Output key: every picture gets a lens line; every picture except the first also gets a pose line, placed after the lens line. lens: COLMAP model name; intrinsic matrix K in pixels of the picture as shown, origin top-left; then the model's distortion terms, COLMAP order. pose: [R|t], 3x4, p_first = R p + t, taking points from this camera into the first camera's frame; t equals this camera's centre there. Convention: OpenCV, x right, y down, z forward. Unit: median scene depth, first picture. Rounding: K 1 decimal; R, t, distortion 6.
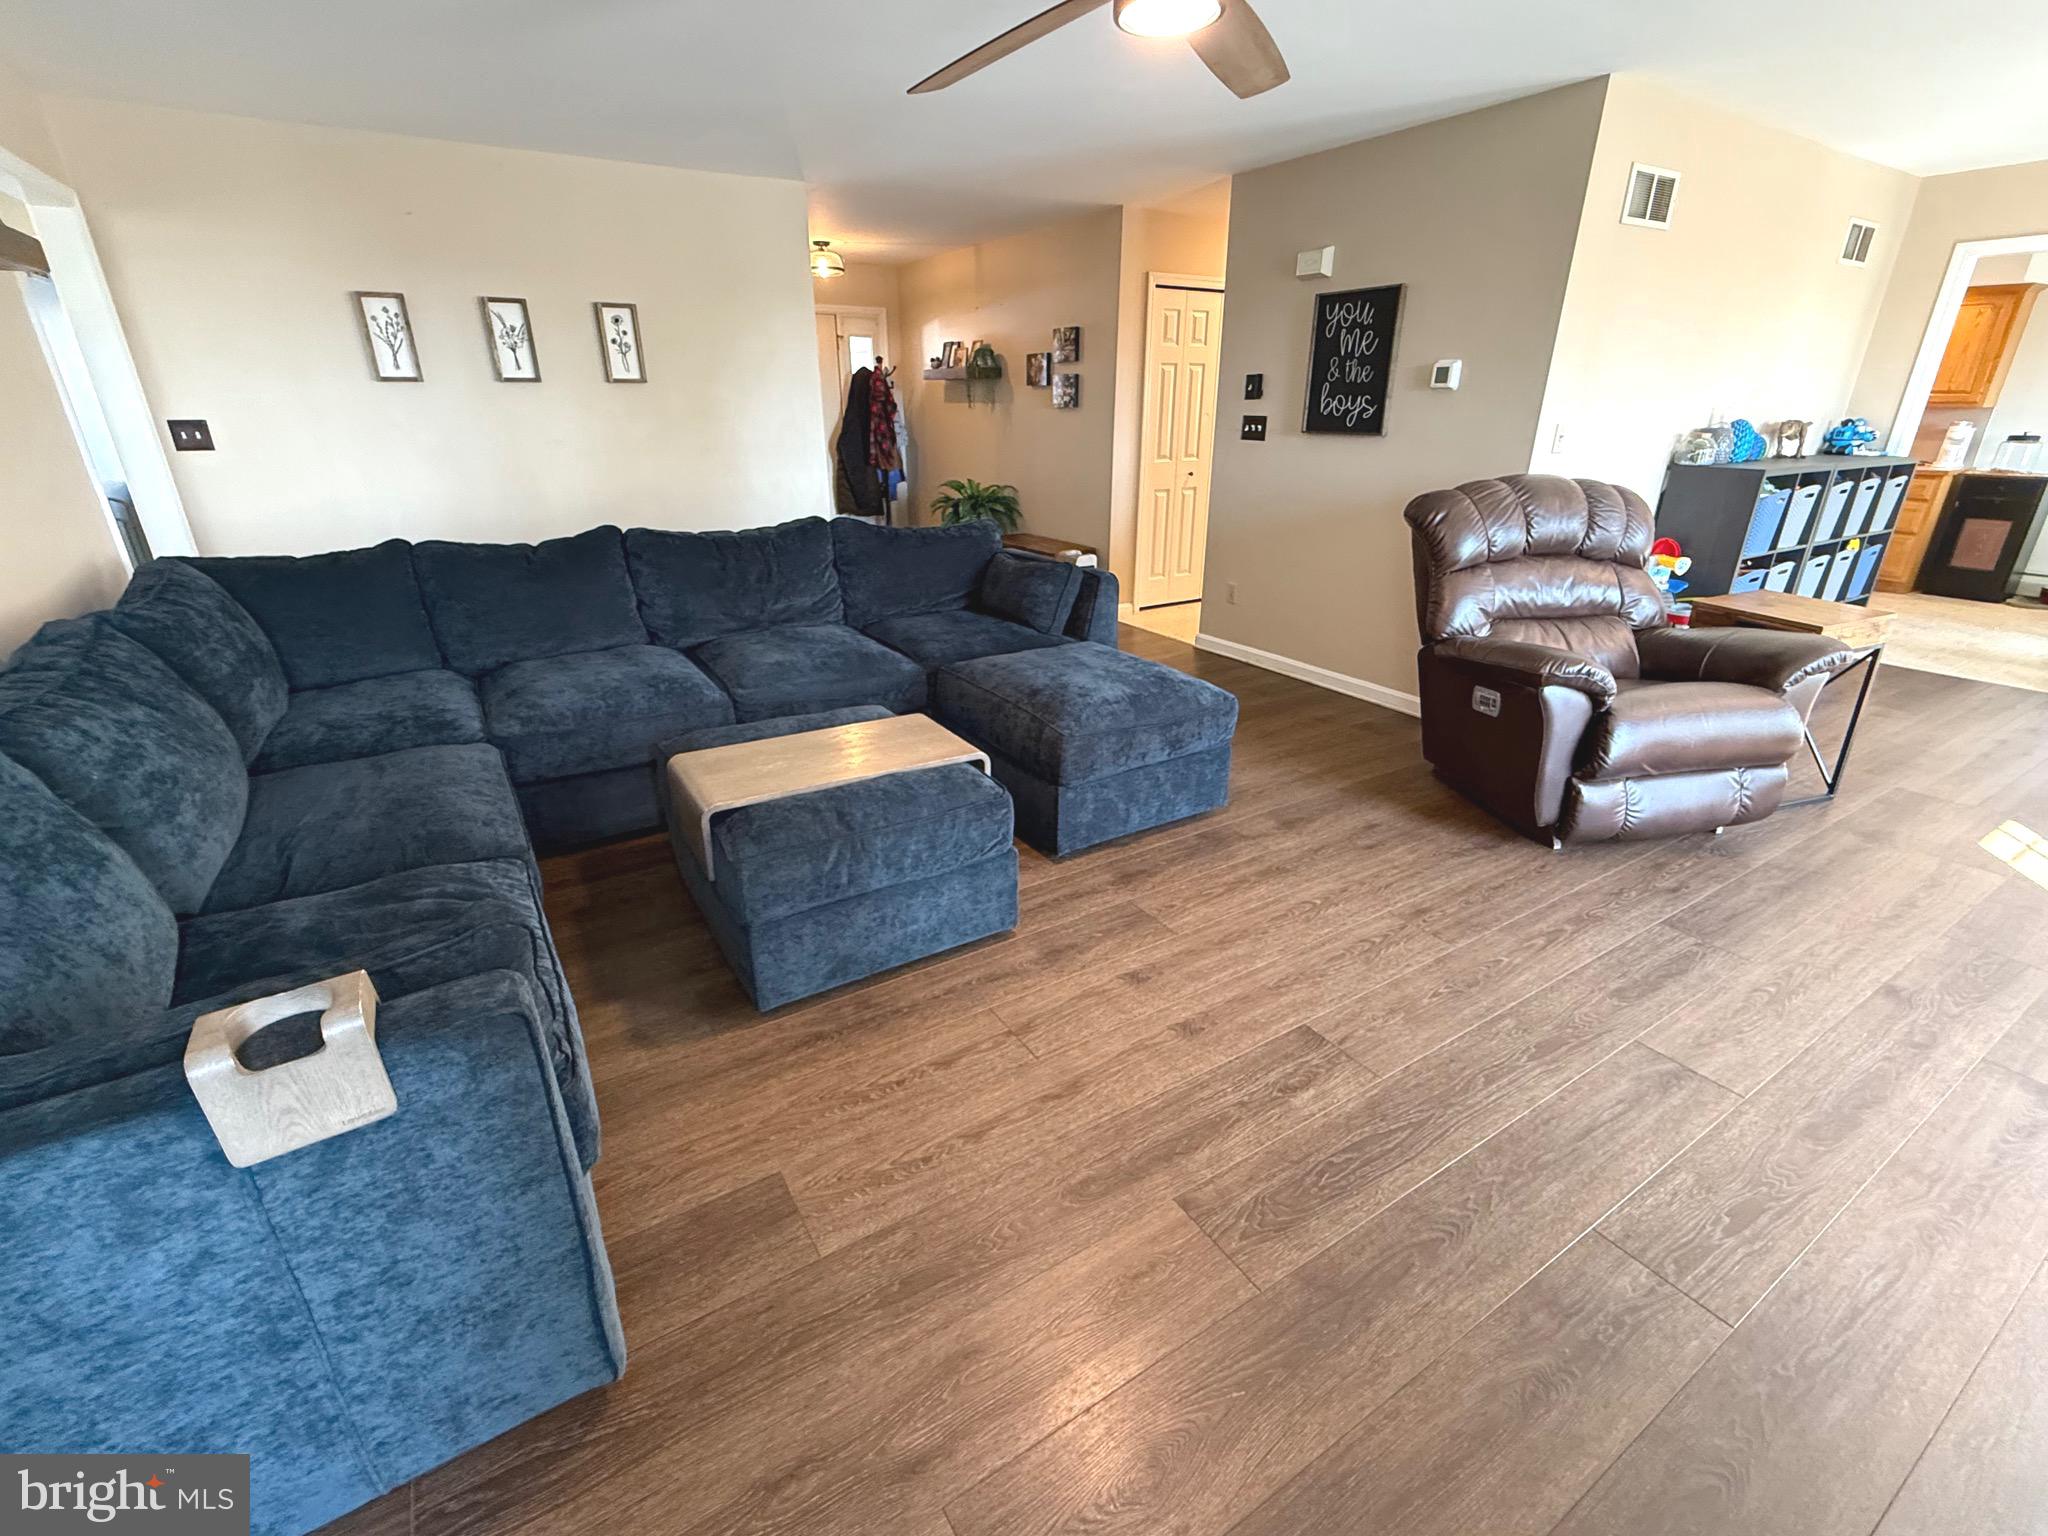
lens RADIAL K [[900.8, 0, 1026.4], [0, 900.8, 764.4], [0, 0, 1]] dist [0.002075, -0.001382]
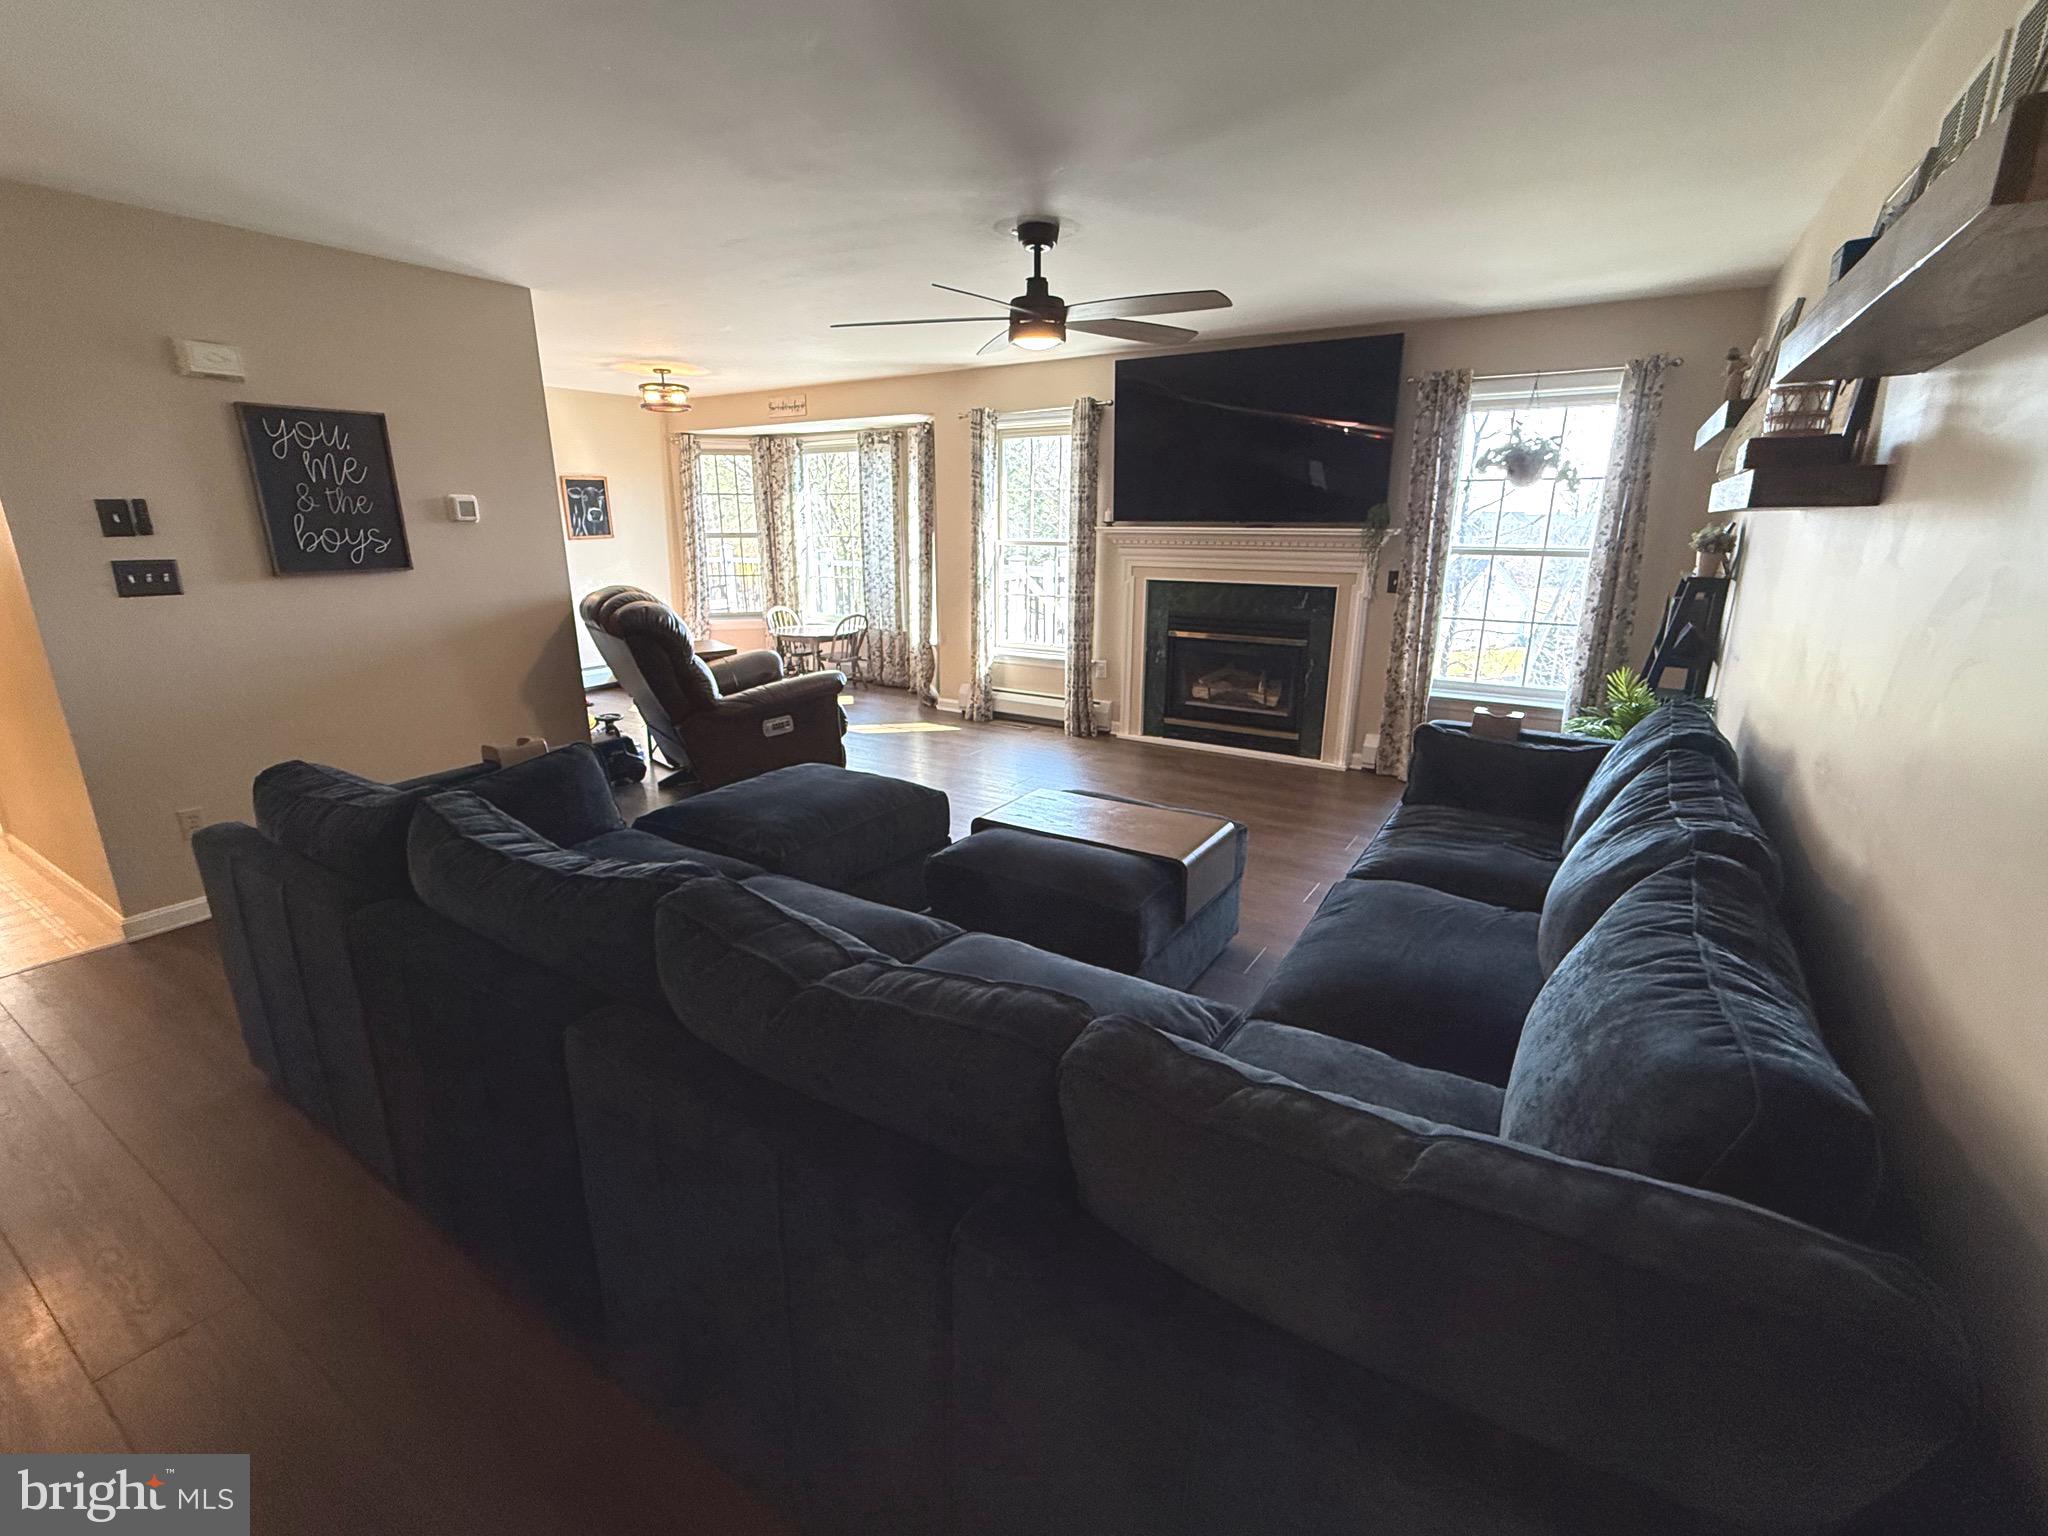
lens RADIAL K [[900.8, 0, 1020.0], [0, 900.8, 768.0], [0, 0, 1]] dist [0.002075, -0.001382]
pose [[-0.422511, -0.244830, 0.872664, -0.739287], [0.342174, 0.848488, 0.403715, -0.363385], [-0.839286, 0.469177, -0.274722, 0.852530]]
